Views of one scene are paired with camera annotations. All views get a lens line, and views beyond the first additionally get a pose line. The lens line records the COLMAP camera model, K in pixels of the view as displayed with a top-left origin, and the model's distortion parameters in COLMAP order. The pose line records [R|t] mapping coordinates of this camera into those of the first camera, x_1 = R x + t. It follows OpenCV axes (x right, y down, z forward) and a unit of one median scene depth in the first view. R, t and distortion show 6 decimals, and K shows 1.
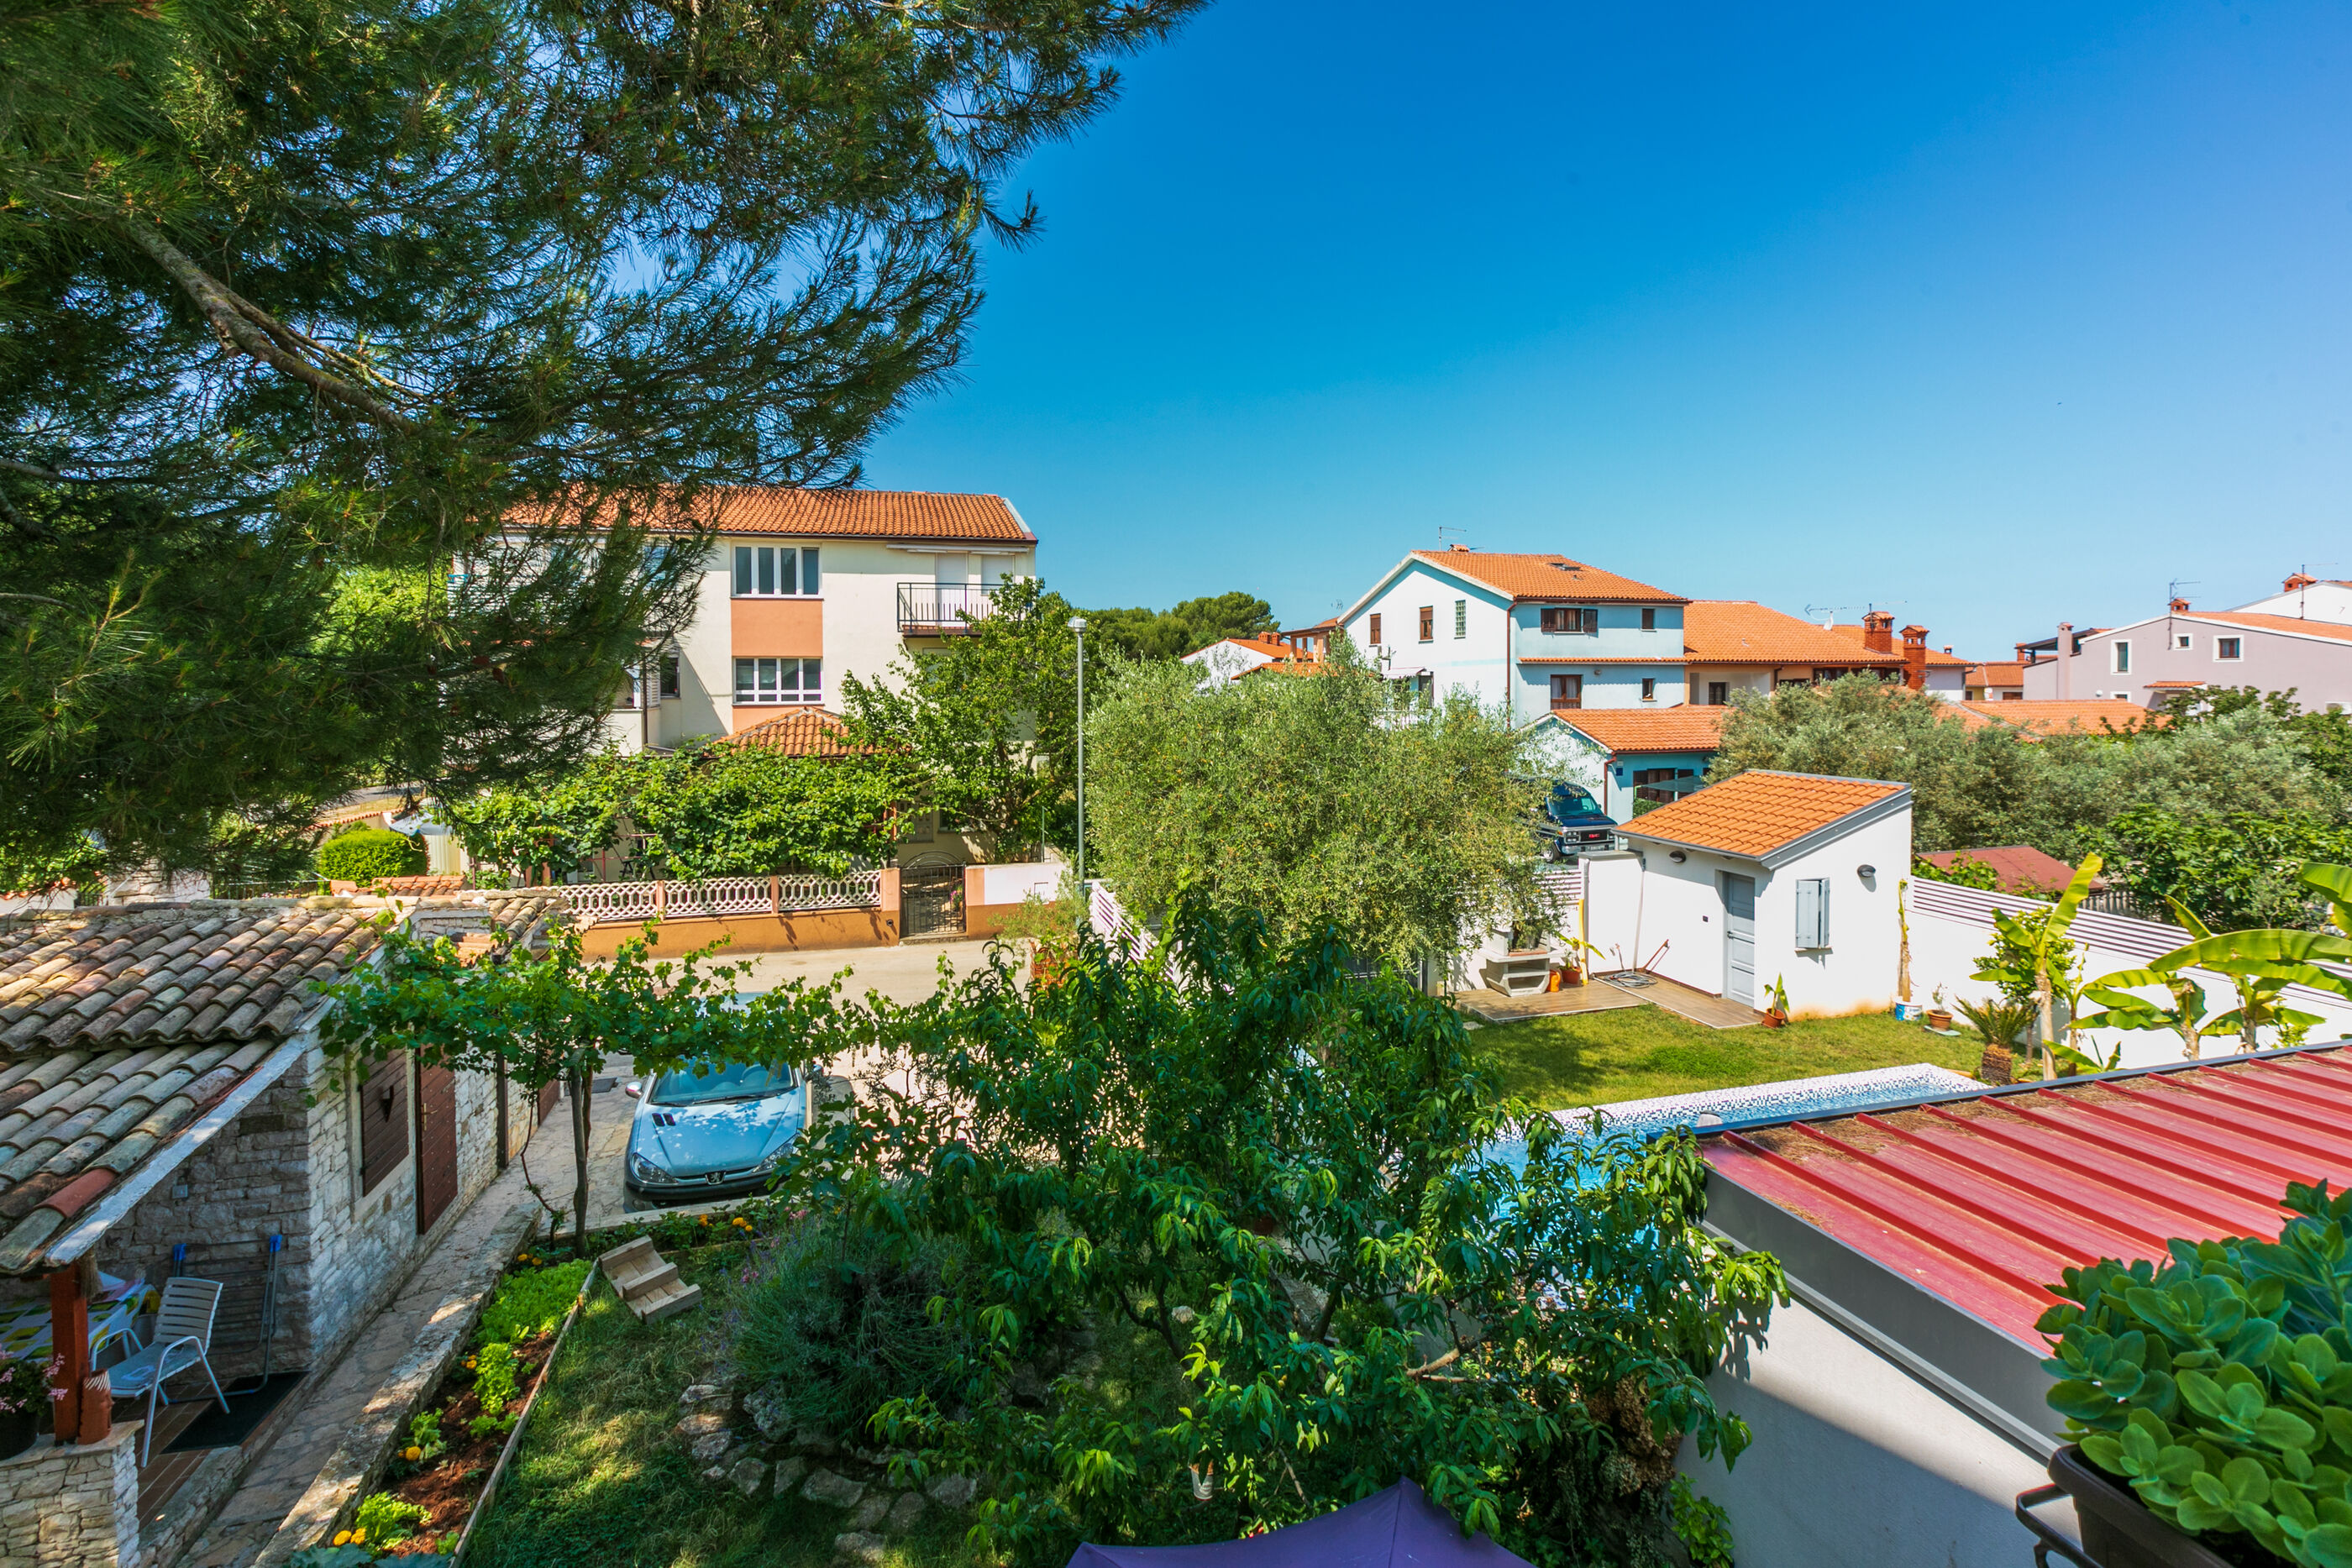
lens RADIAL K [[1074.6, 0, 1184.8], [0, 1074.6, 707.5], [0, 0, 1]] dist [0.002749, -0.000804]
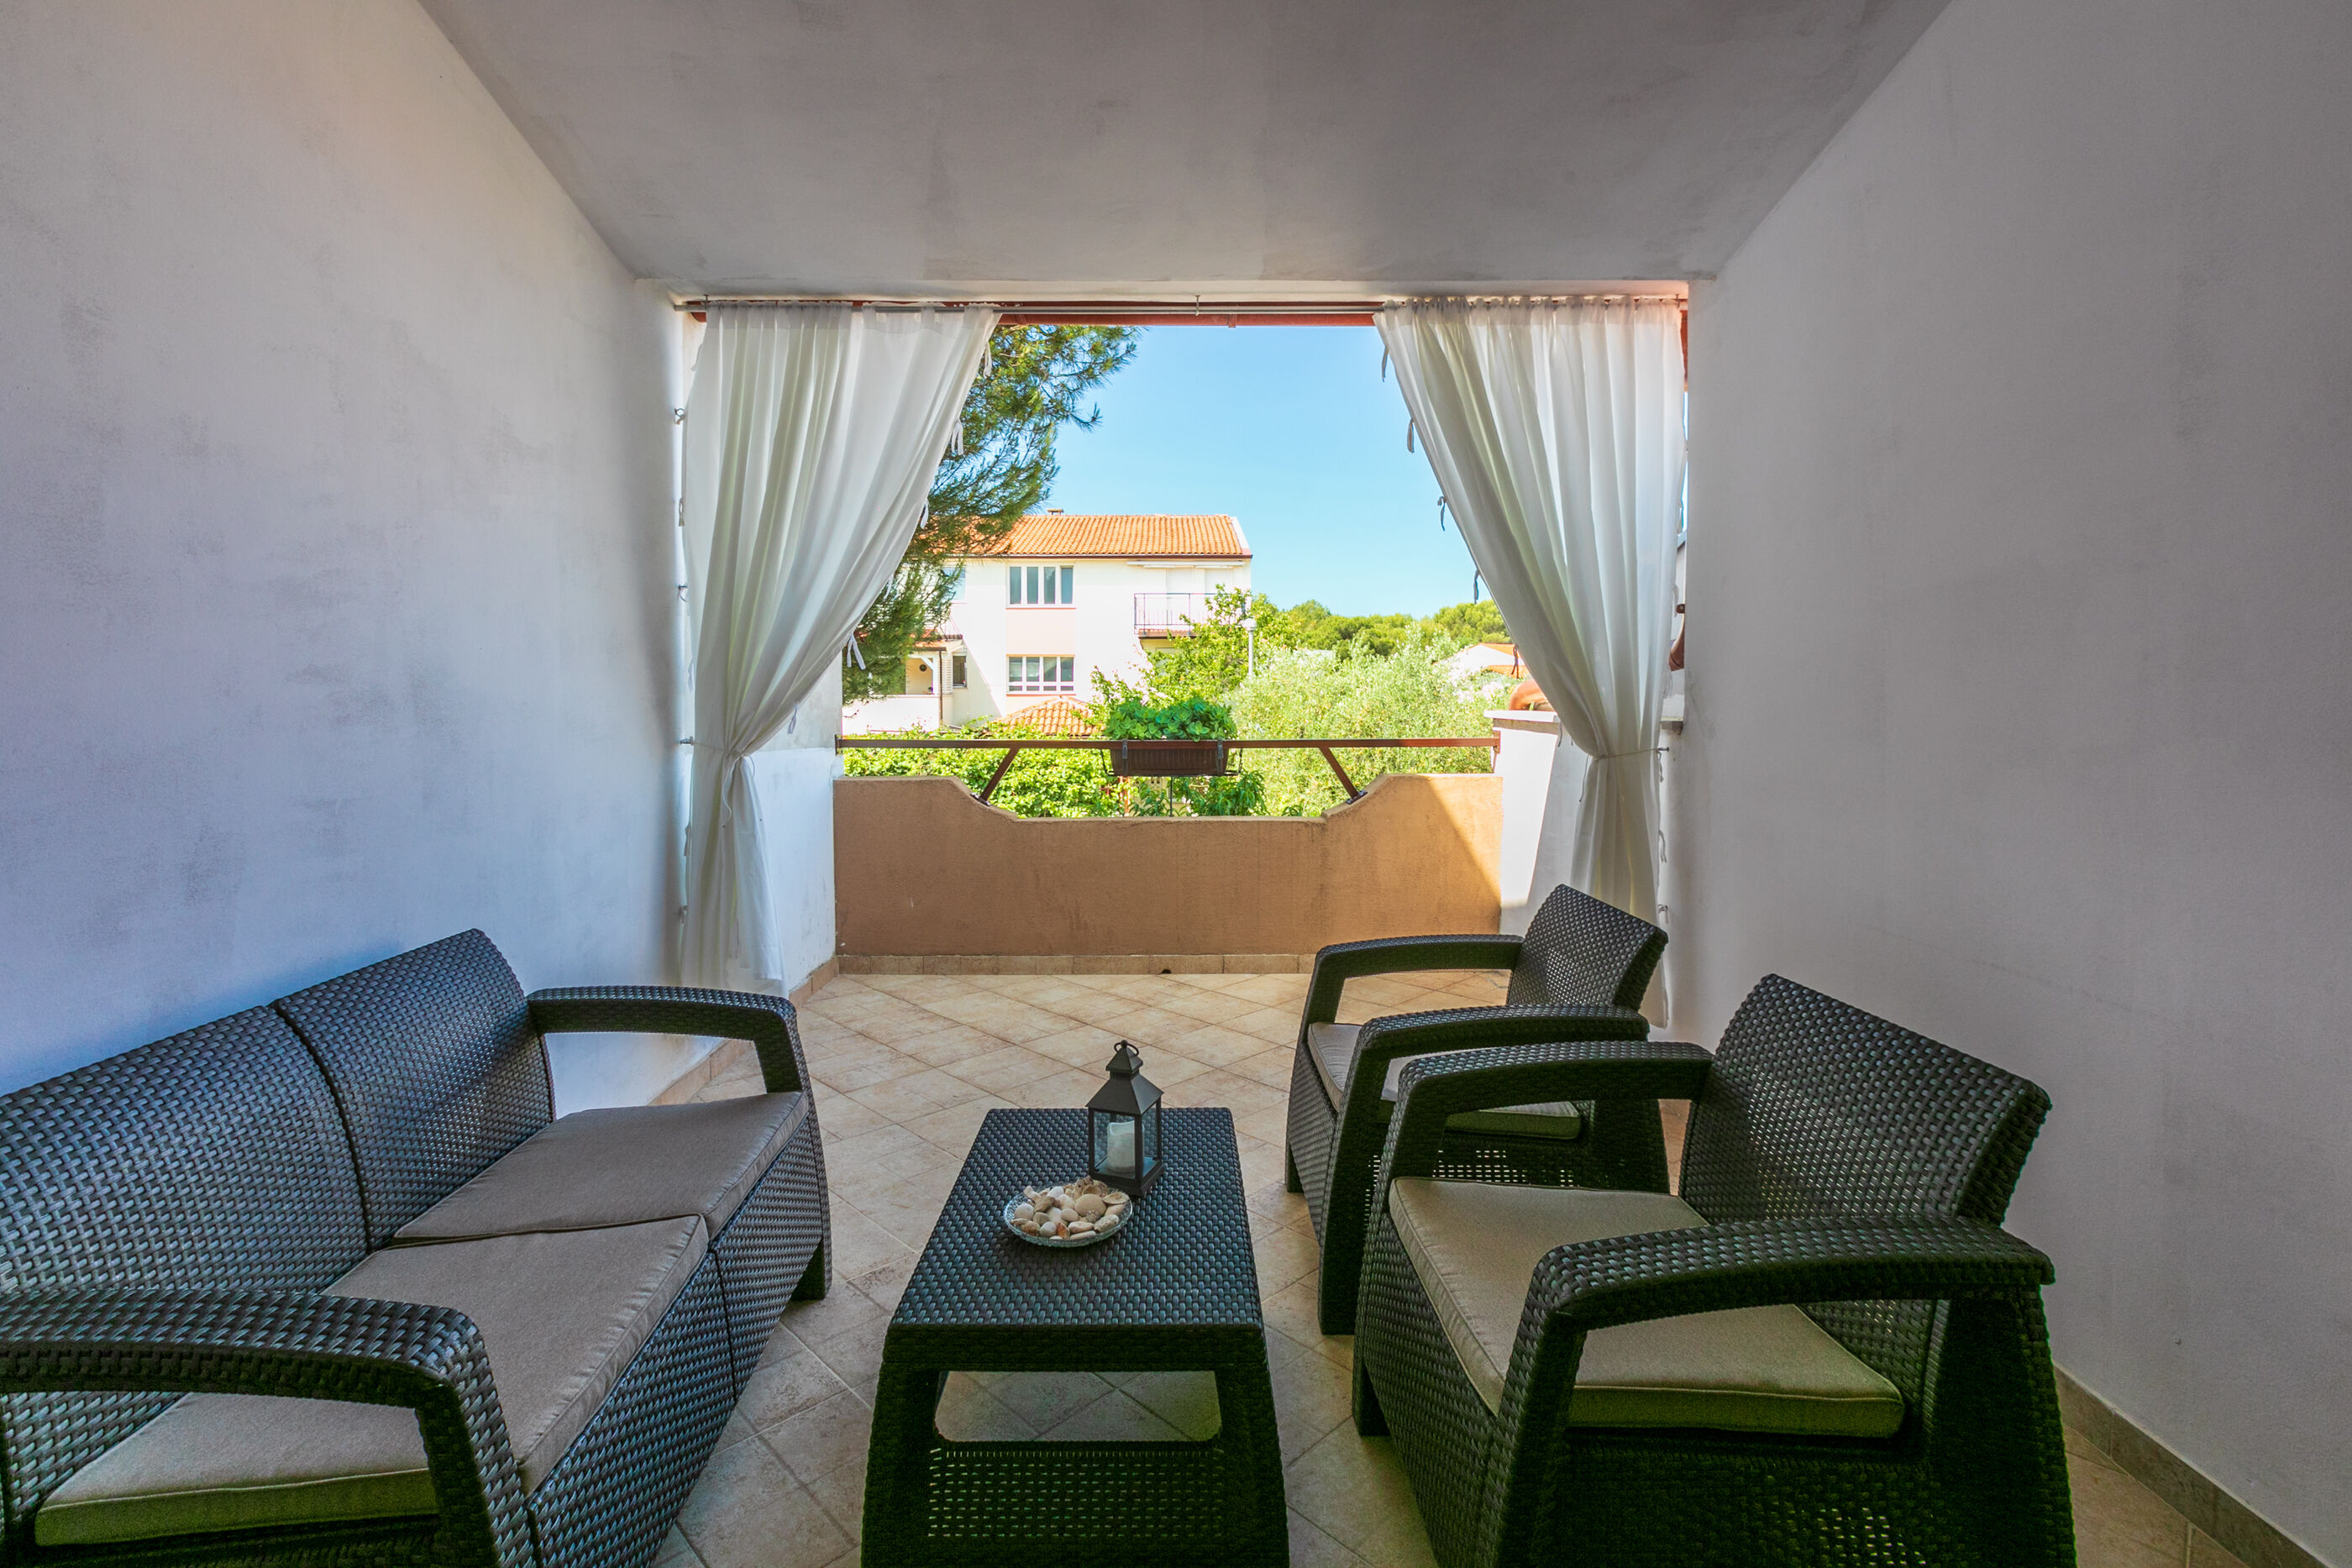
lens RADIAL K [[1074.6, 0, 1182.8], [0, 1074.6, 721.1], [0, 0, 1]] dist [0.002749, -0.000804]
pose [[0.968435, 0.012057, -0.248976, 0.118160], [-0.010576, 0.999918, 0.007286, 0.023828], [0.249043, -0.004423, 0.968482, -0.209123]]
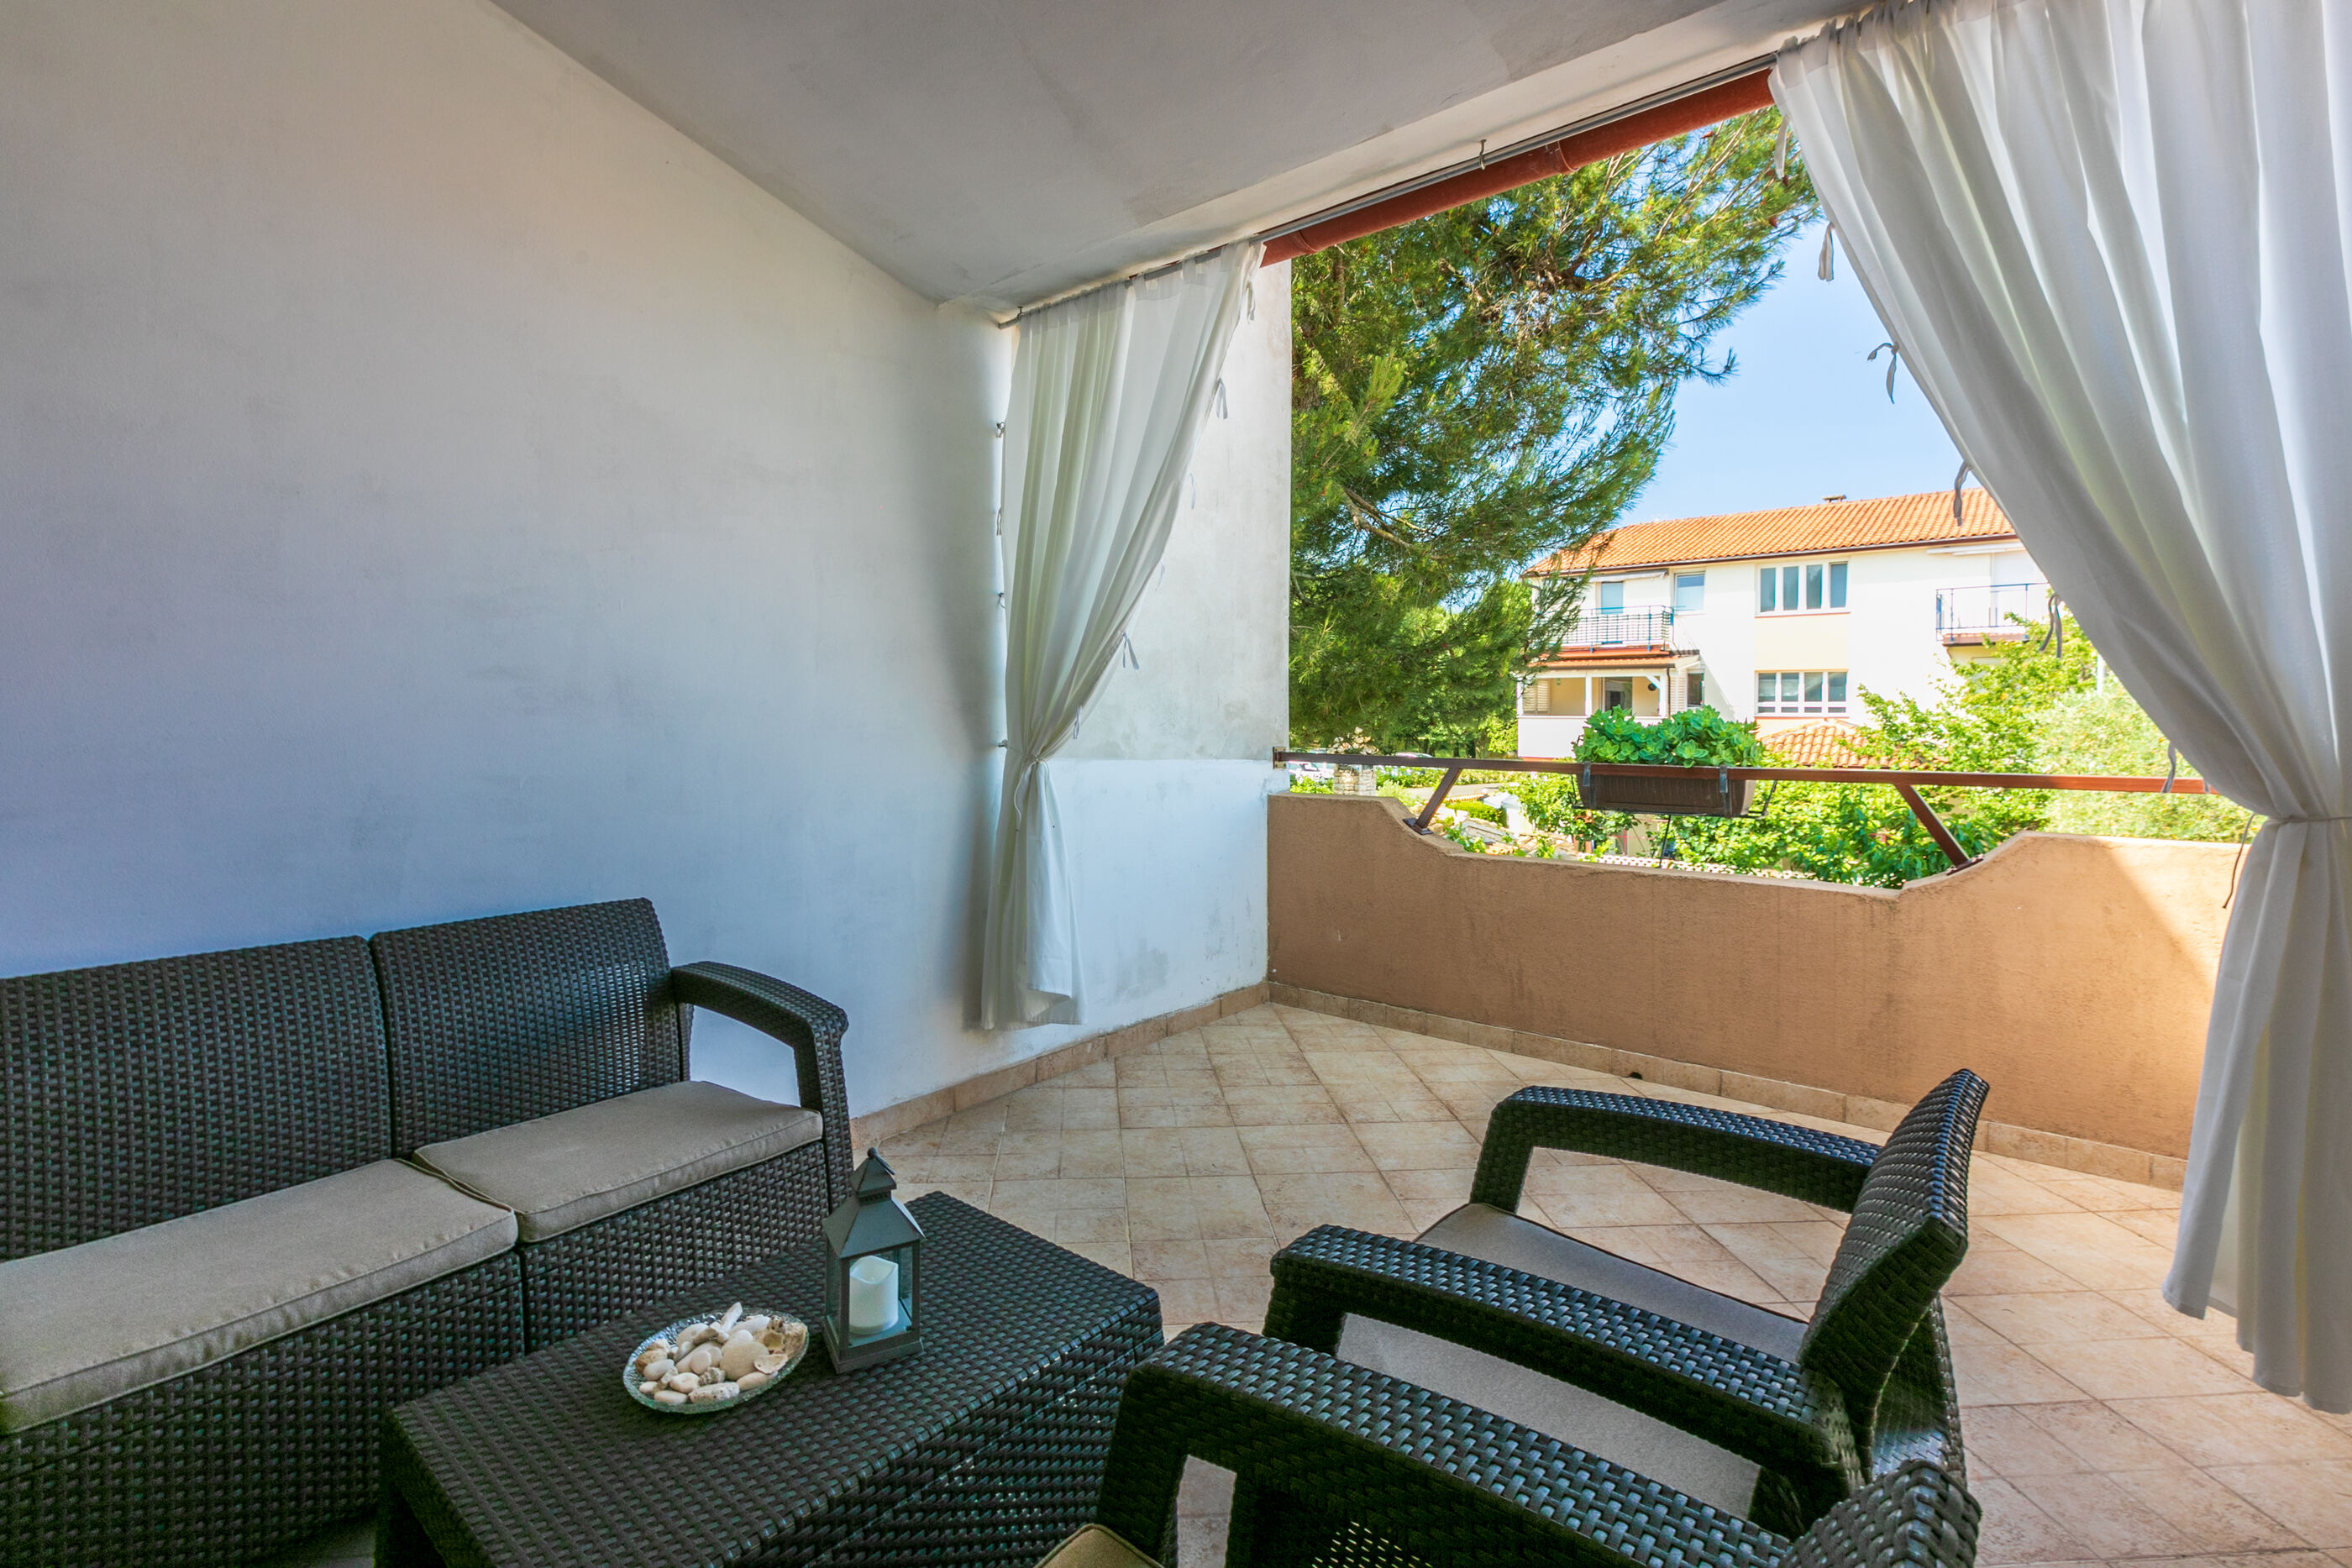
lens RADIAL K [[1074.6, 0, 1157.0], [0, 1074.6, 721.3], [0, 0, 1]] dist [0.002749, -0.000804]
pose [[0.574891, 0.013321, -0.818122, 0.156602], [-0.024622, 0.999696, -0.001024, 0.024878], [0.817859, 0.020732, 0.575044, -0.144257]]
